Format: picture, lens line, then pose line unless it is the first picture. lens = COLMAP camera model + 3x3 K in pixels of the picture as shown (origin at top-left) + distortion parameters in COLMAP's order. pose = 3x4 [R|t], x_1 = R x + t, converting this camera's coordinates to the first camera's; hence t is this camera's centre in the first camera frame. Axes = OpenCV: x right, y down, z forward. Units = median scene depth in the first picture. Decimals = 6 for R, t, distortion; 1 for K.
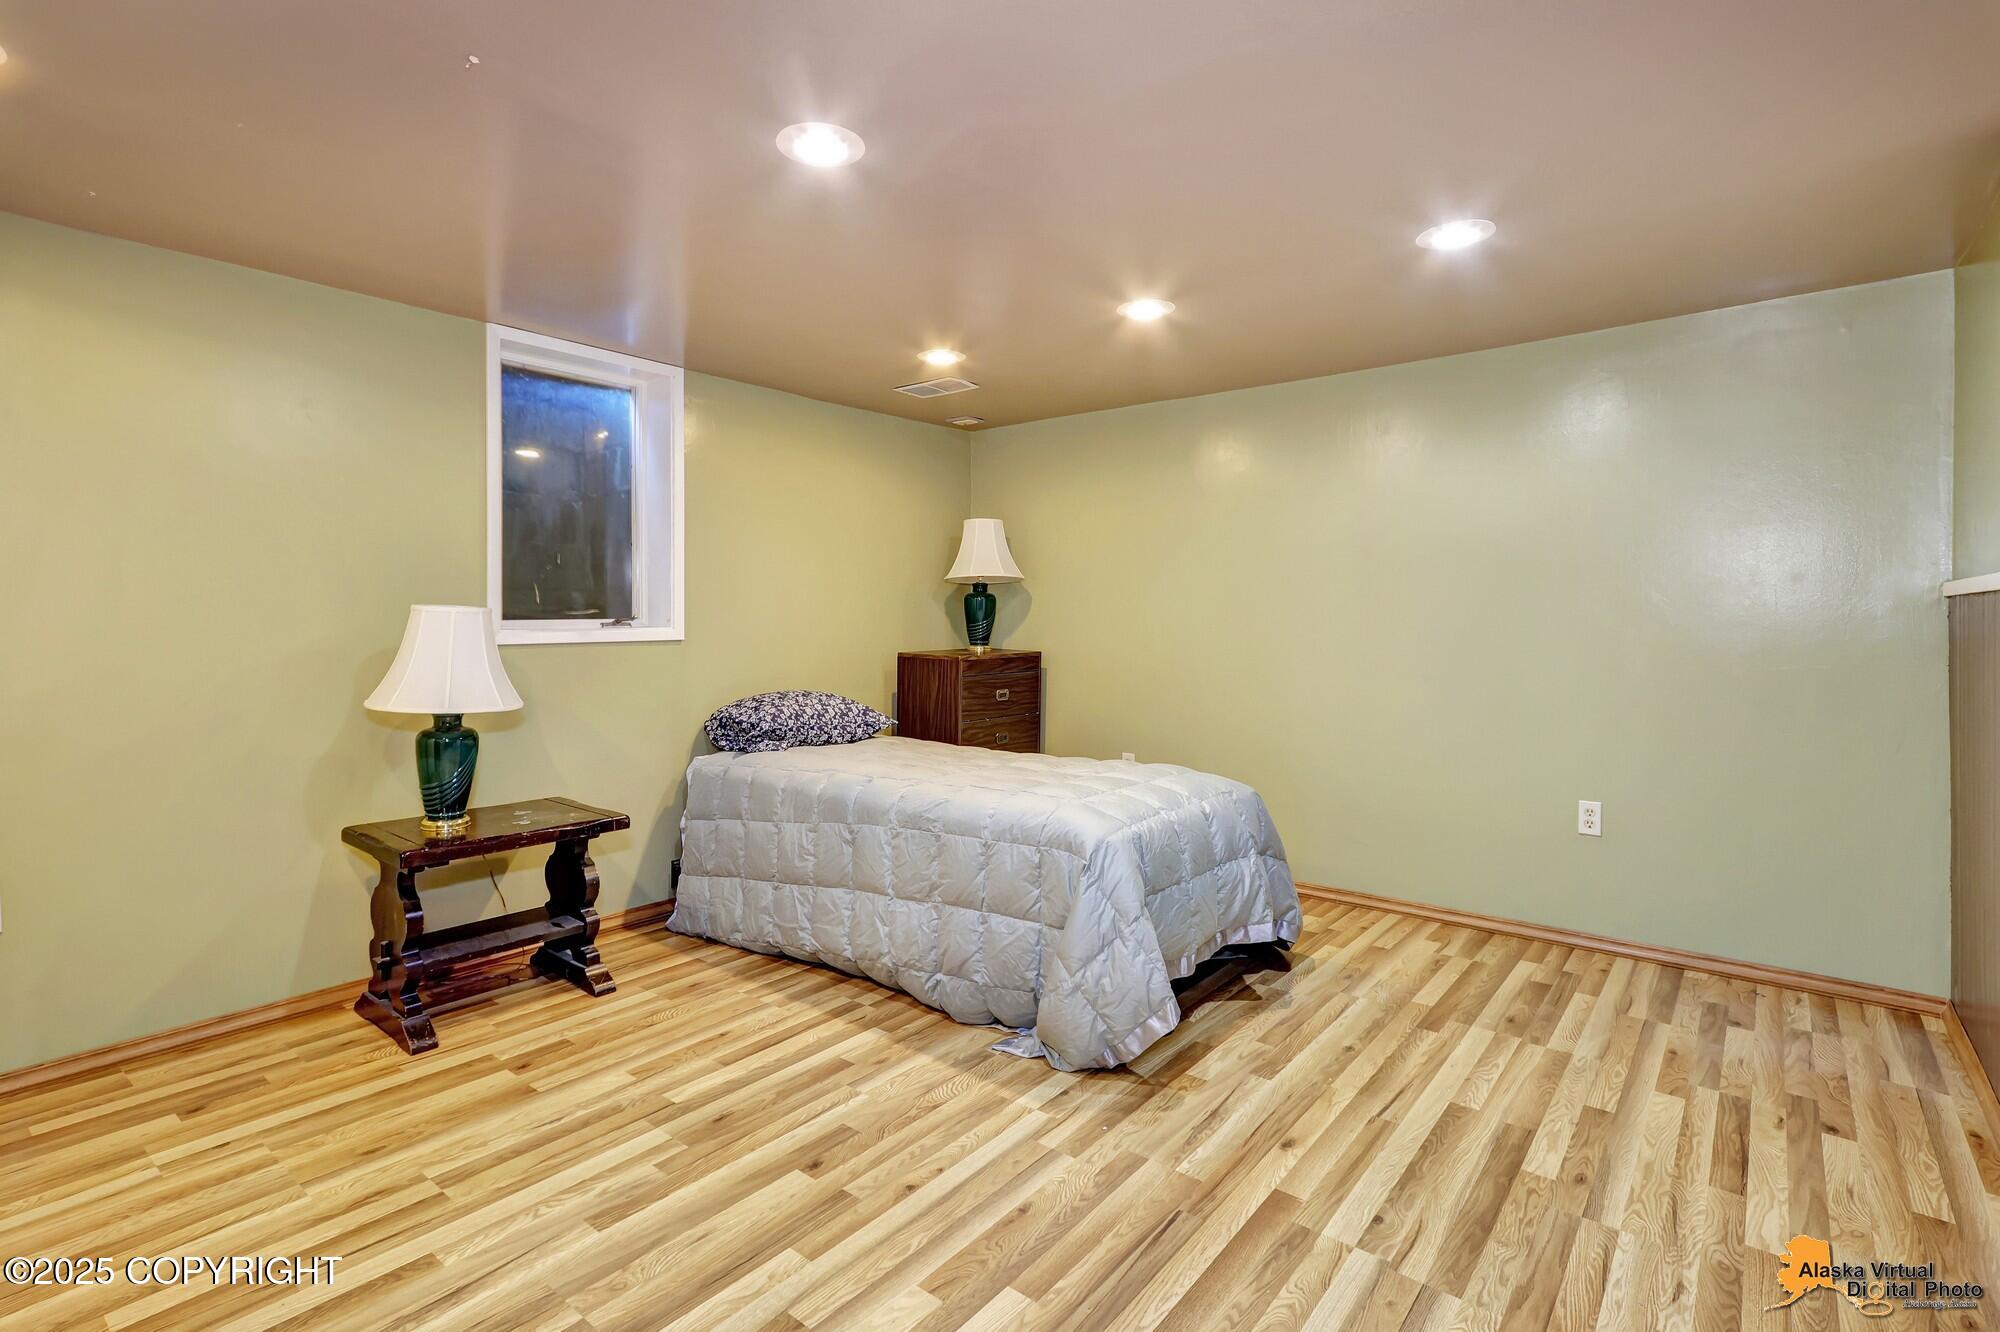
lens RADIAL K [[946.3, 0, 1068.9], [0, 946.3, 620.8], [0, 0, 1]] dist [0.006331, -0.003848]
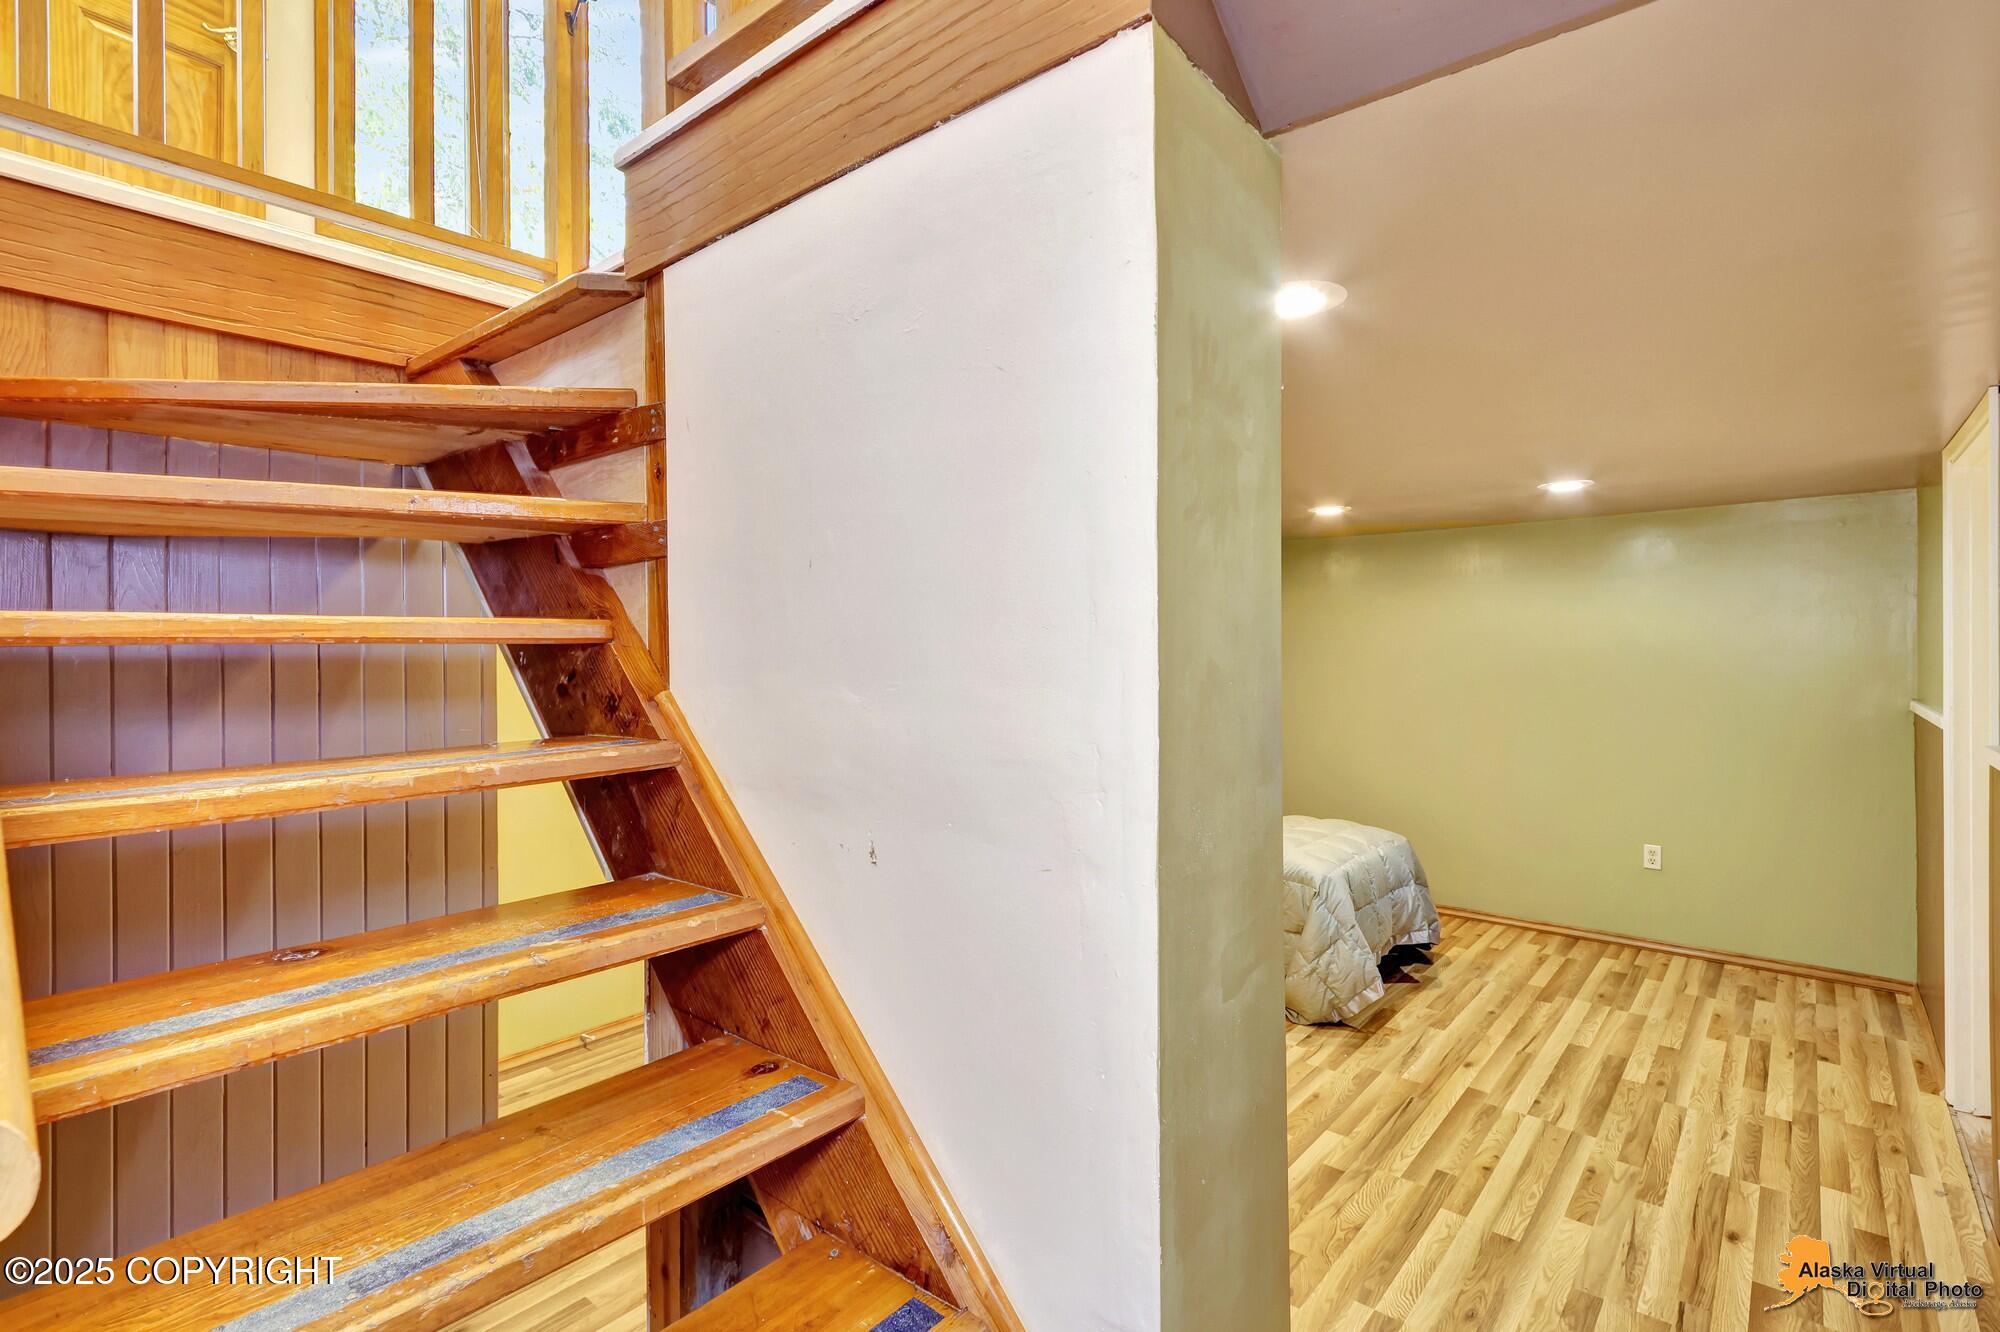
lens RADIAL K [[946.3, 0, 993.3], [0, 946.3, 657.2], [0, 0, 1]] dist [0.006331, -0.003848]
pose [[0.996982, -0.019315, -0.075197, -0.399511], [0.020972, 0.999553, 0.021314, -0.176587], [0.074752, -0.022827, 0.996941, -0.595816]]
